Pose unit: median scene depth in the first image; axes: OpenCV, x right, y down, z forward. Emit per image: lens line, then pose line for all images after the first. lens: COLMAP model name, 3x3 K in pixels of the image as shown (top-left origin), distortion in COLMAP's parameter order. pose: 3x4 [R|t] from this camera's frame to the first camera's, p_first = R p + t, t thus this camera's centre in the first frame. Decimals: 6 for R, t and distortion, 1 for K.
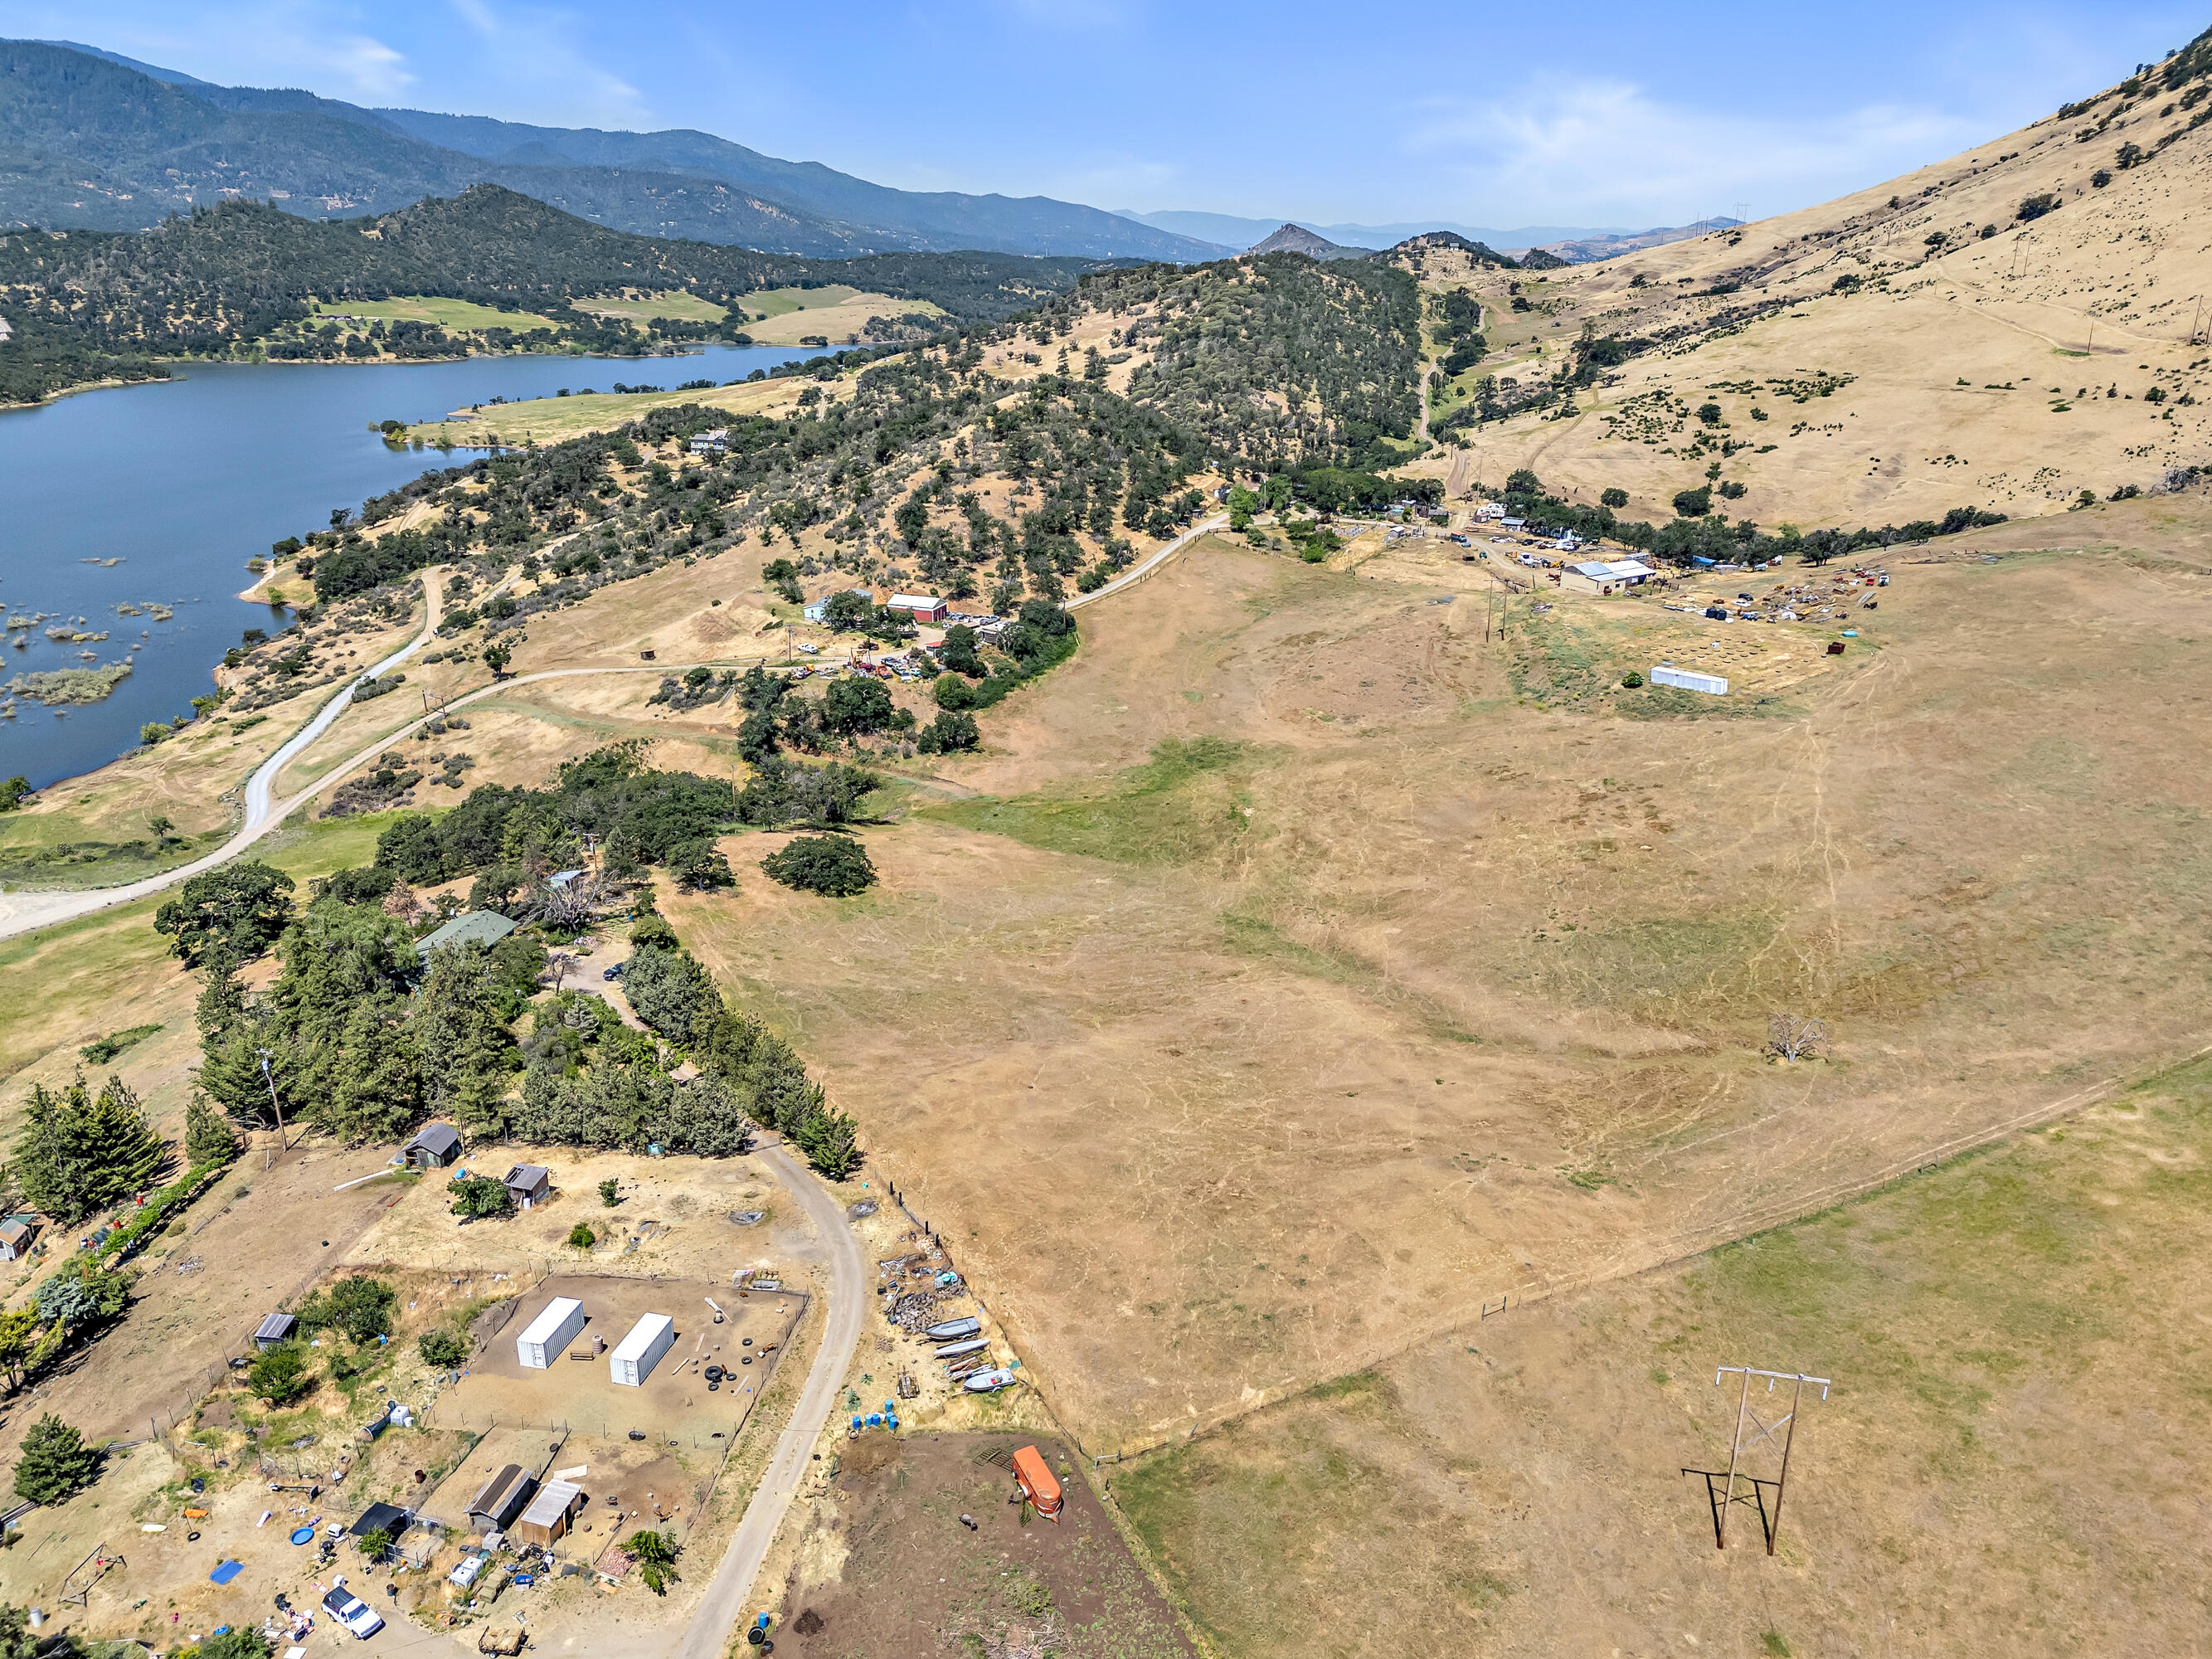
lens RADIAL K [[1648.2, 0, 1108.4], [0, 1648.2, 830.8], [0, 0, 1]] dist [0.075162, -0.077296]
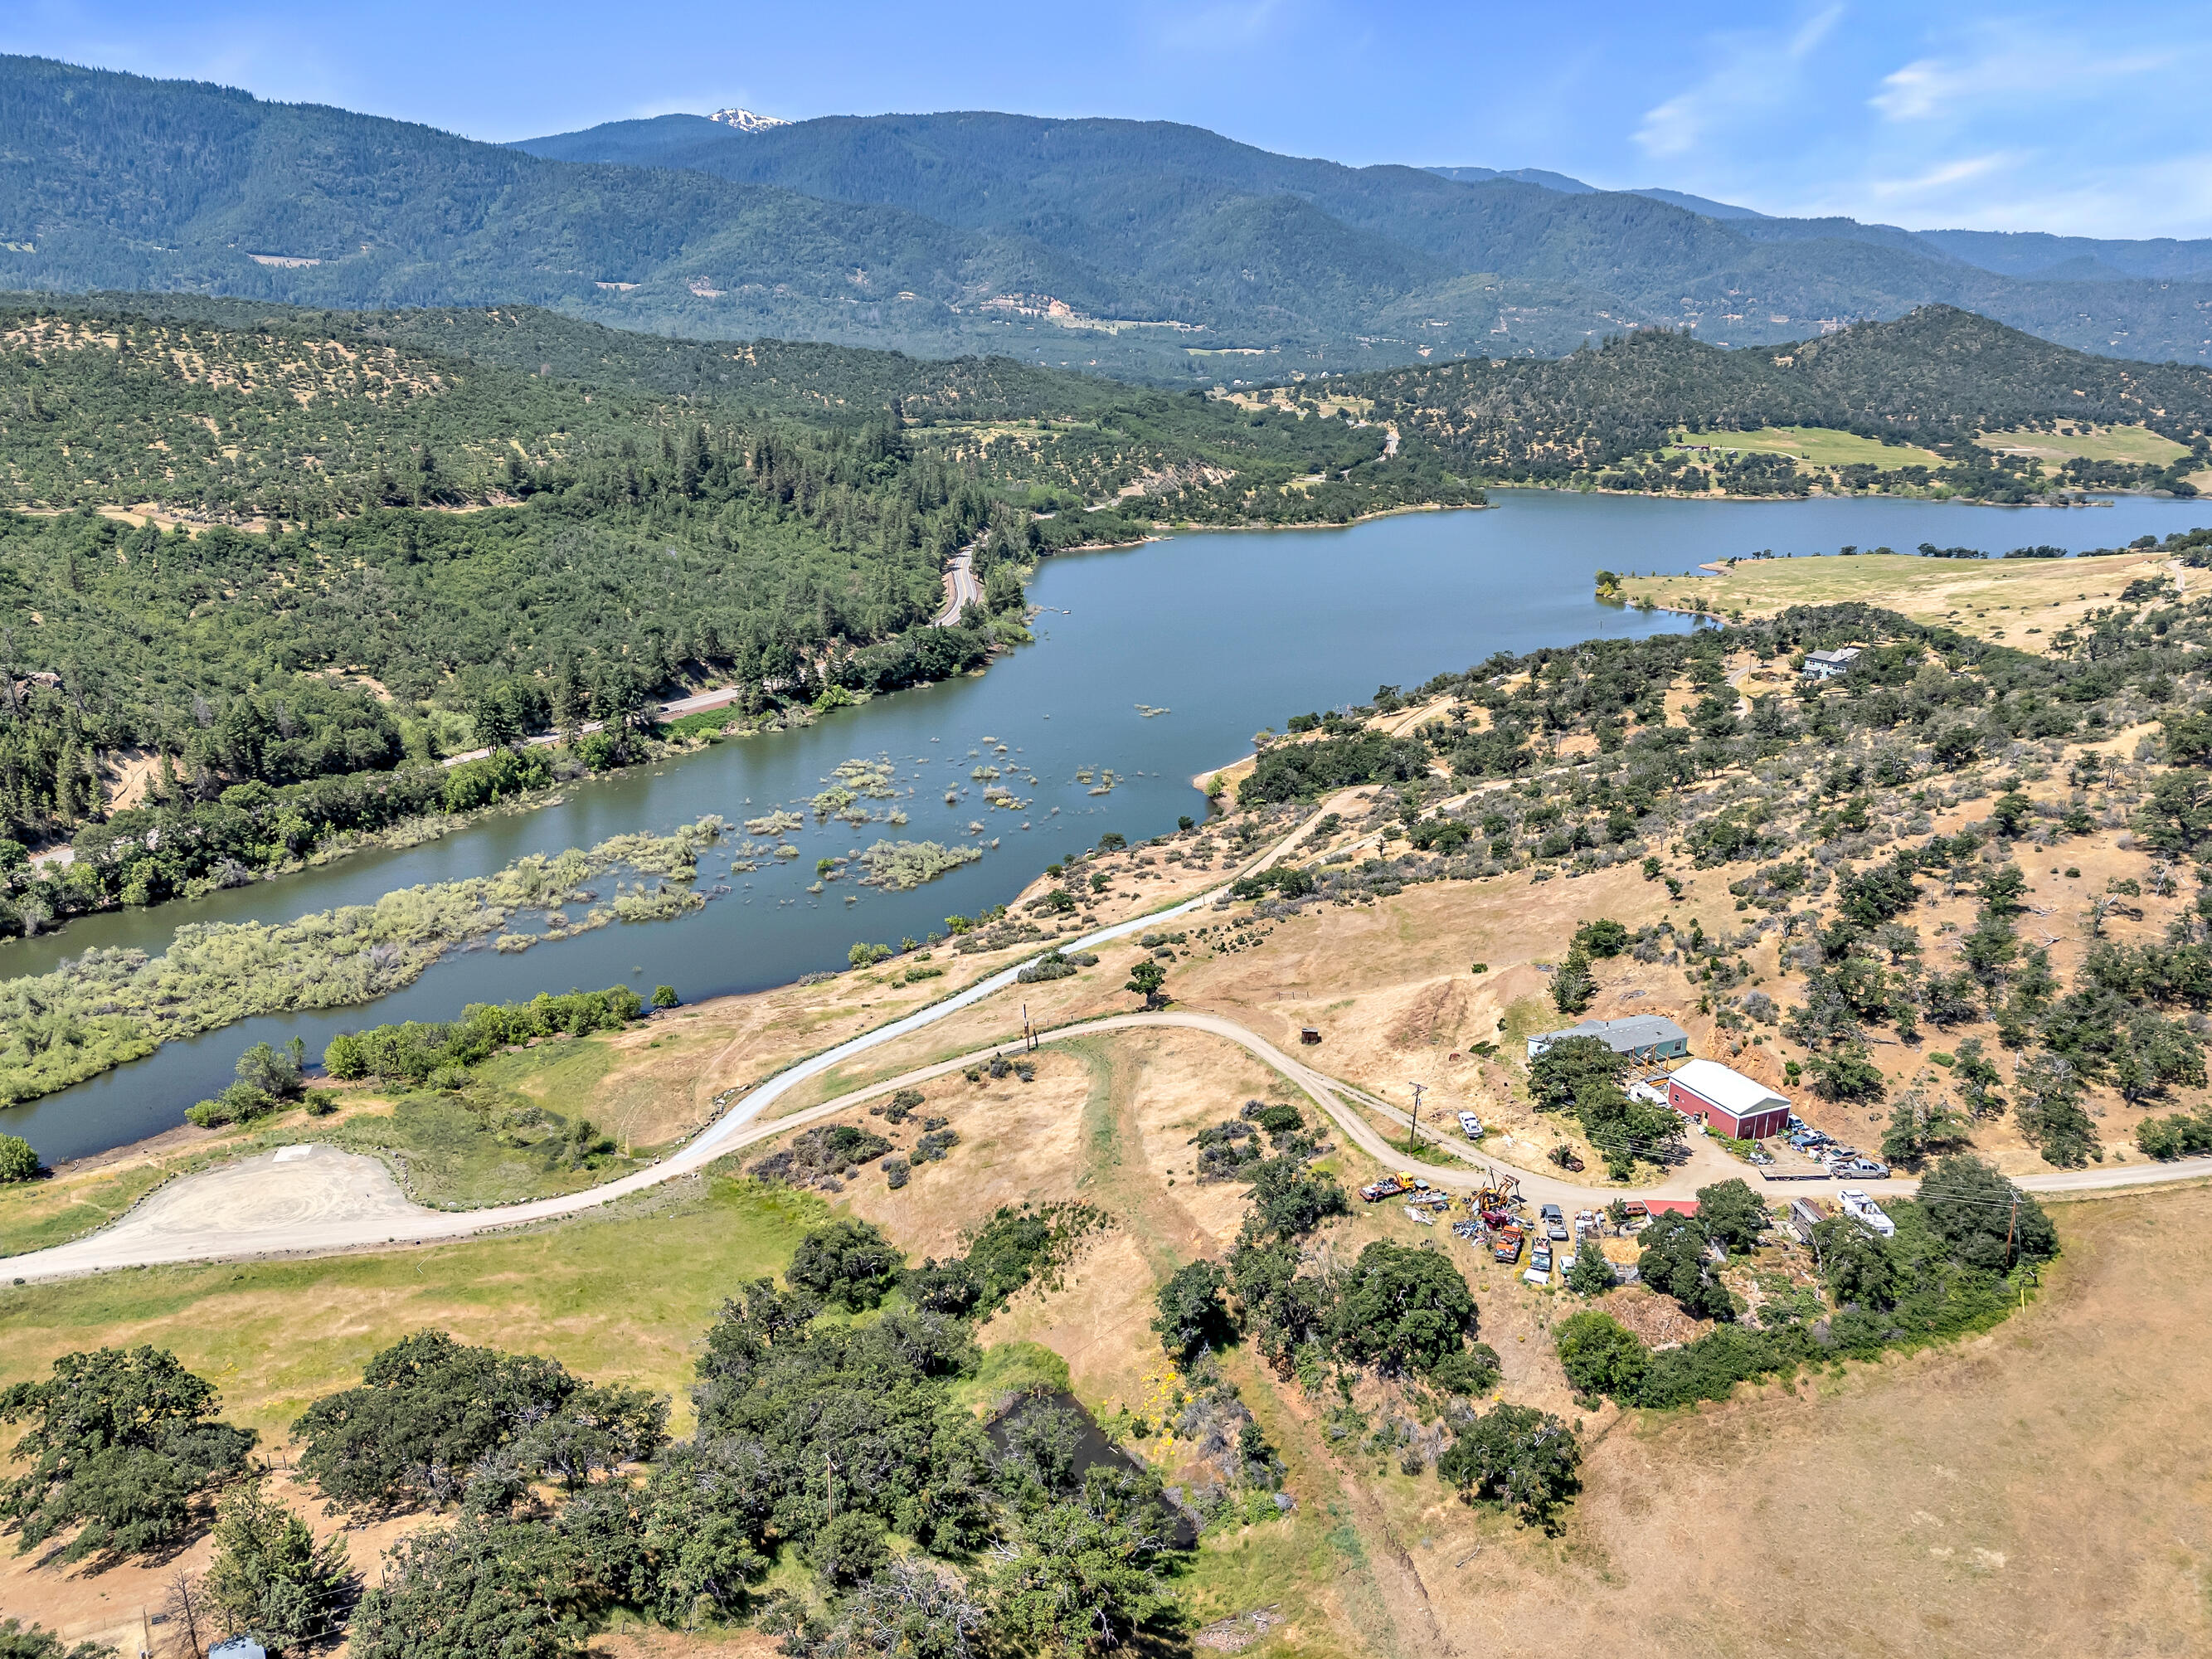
lens RADIAL K [[1648.2, 0, 1107.4], [0, 1648.2, 832.6], [0, 0, 1]] dist [0.075162, -0.077296]
pose [[0.680986, 0.206146, -0.702682, 0.087921], [-0.250446, 0.967260, 0.041051, -0.161231], [0.688139, 0.148029, 0.710318, 0.408947]]
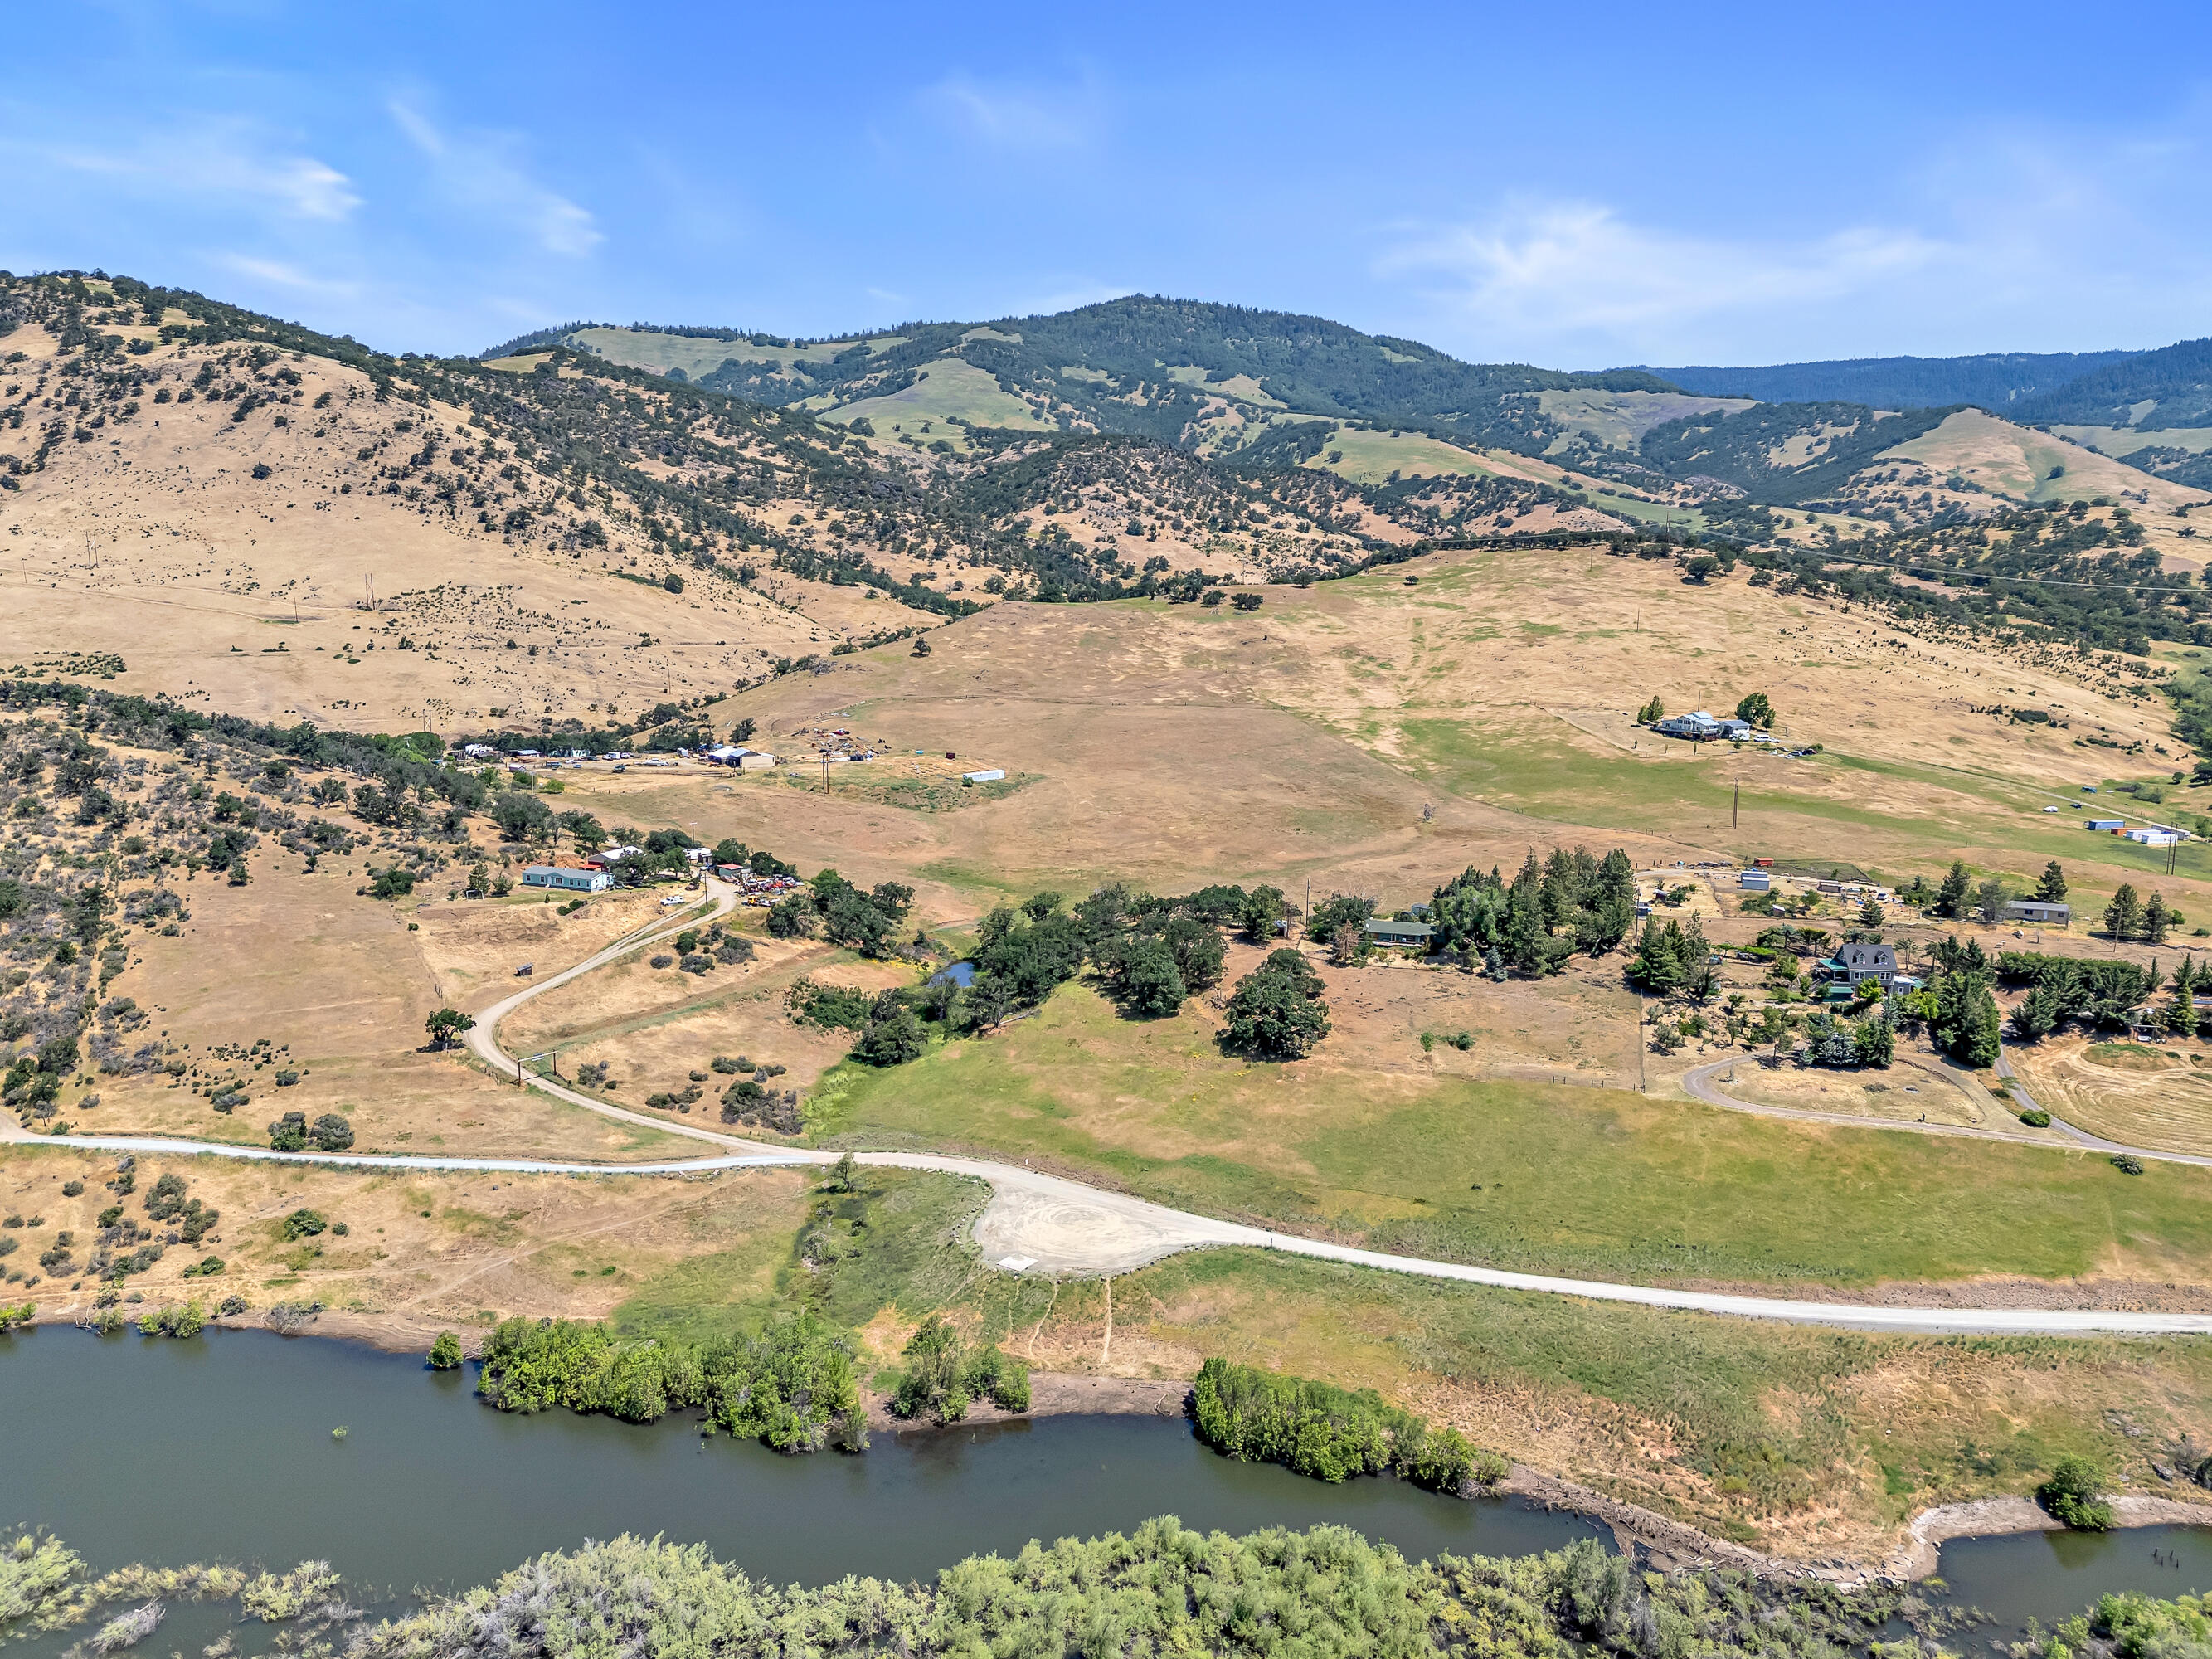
lens RADIAL K [[1648.2, 0, 1104.0], [0, 1648.2, 844.3], [0, 0, 1]] dist [0.075162, -0.077296]
pose [[0.075158, -0.180925, 0.980621, -0.951287], [0.334527, 0.930988, 0.146128, -0.166416], [-0.939384, 0.317062, 0.130495, 0.489149]]
